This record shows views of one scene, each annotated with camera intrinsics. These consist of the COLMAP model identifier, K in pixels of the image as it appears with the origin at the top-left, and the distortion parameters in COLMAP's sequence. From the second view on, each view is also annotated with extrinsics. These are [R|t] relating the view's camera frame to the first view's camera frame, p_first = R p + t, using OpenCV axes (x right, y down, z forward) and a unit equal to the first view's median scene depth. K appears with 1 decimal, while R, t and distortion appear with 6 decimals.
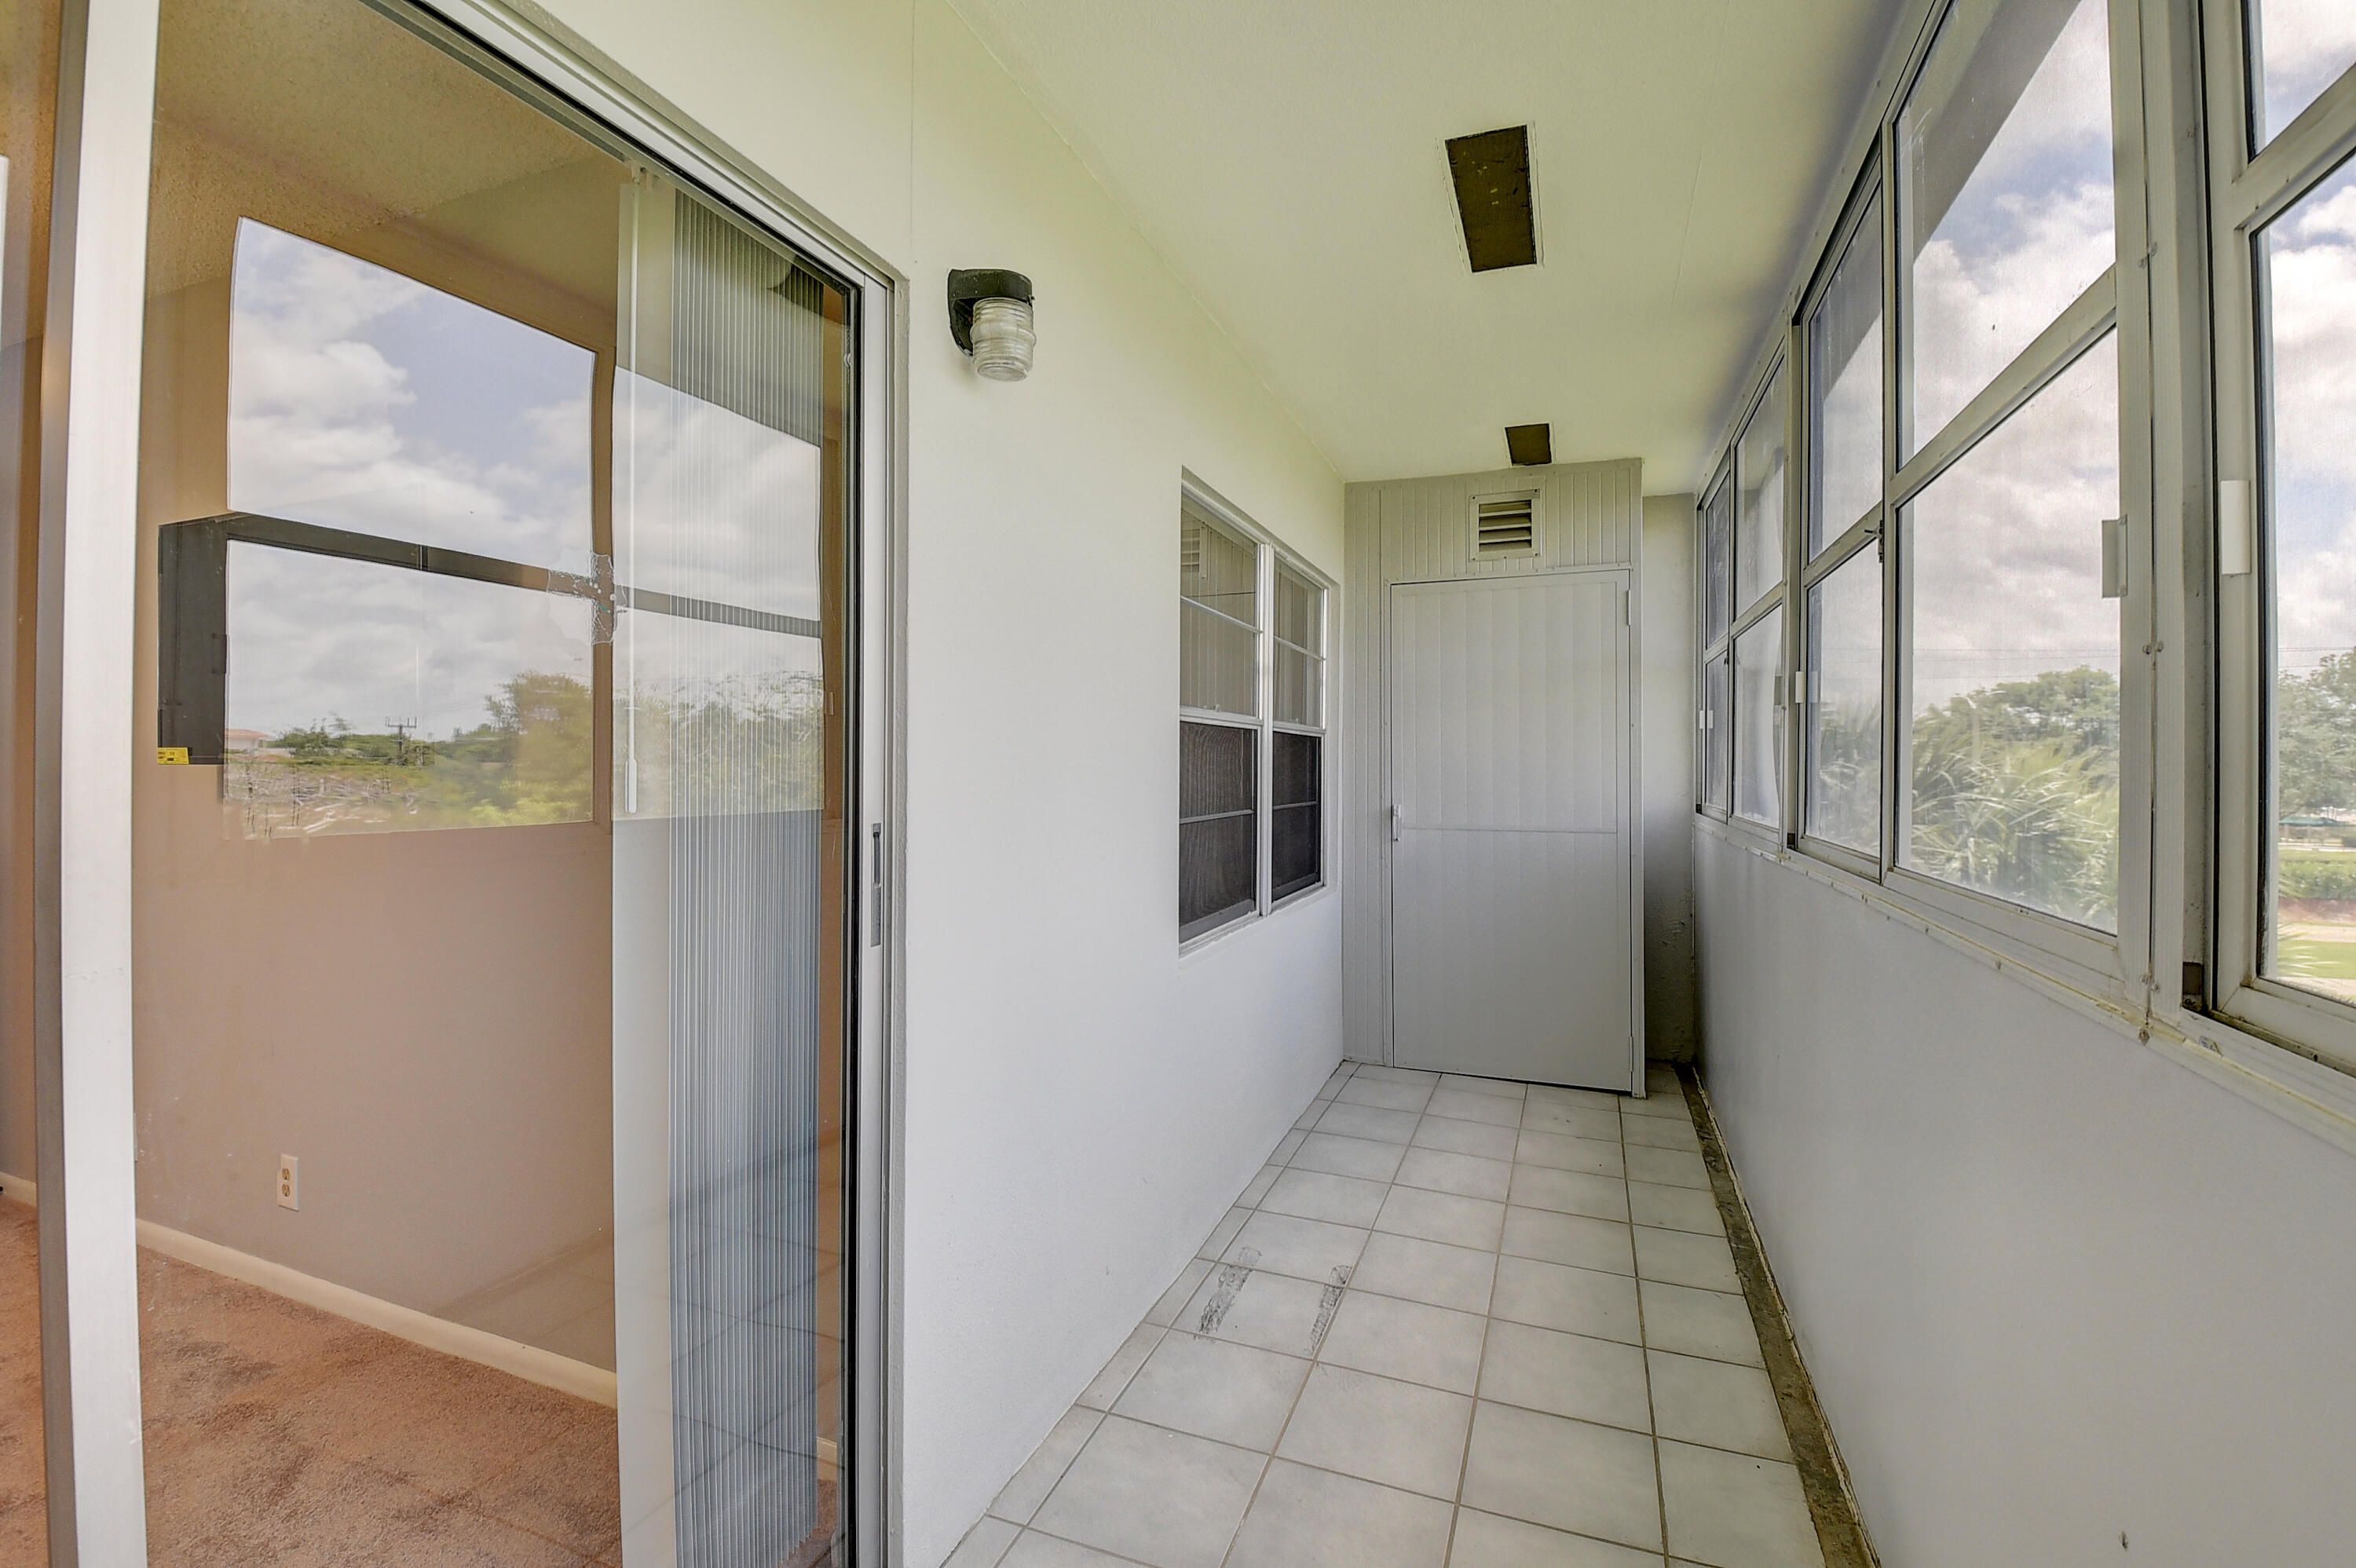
lens RADIAL K [[1061.3, 0, 1173.2], [0, 1061.3, 763.3], [0, 0, 1]] dist [0.003510, -0.005941]
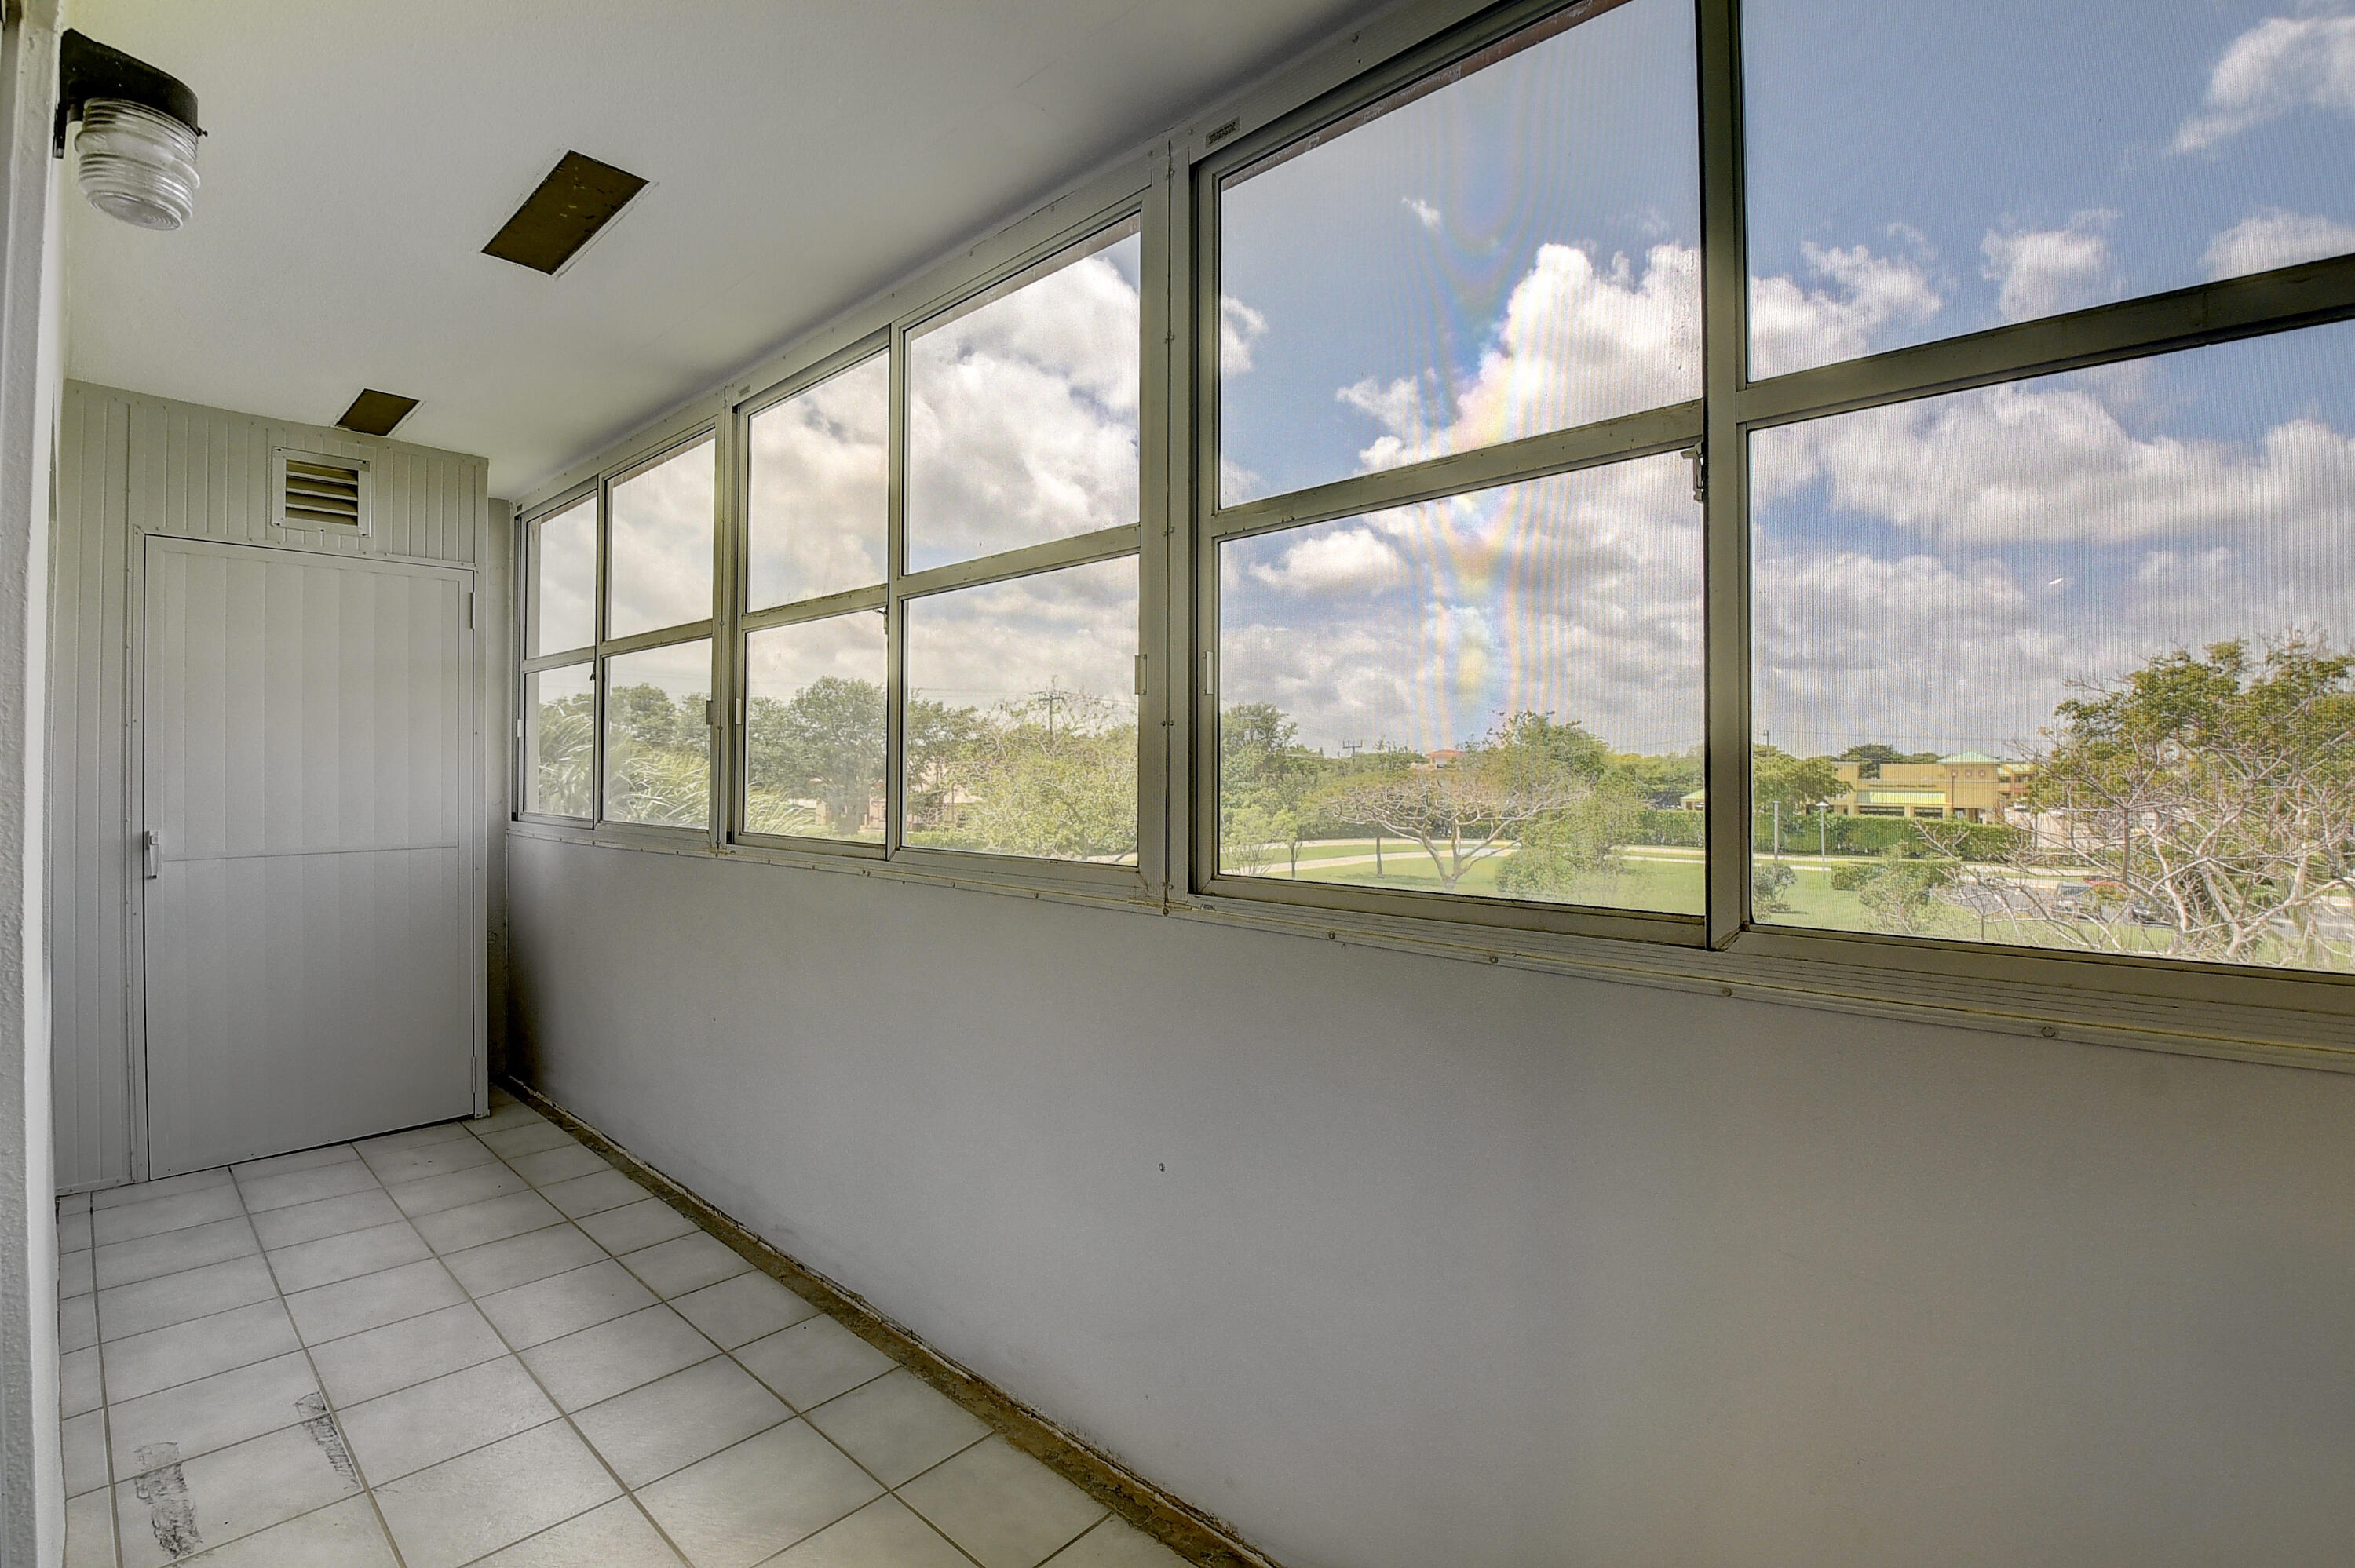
lens RADIAL K [[1060.8, 0, 1171.9], [0, 1060.8, 767.4], [0, 0, 1]] dist [0.003510, -0.005941]
pose [[0.381430, -0.004772, 0.924385, -0.249997], [0.003571, 0.999987, 0.003689, -0.006479], [-0.924391, 0.001894, 0.381442, 0.058180]]
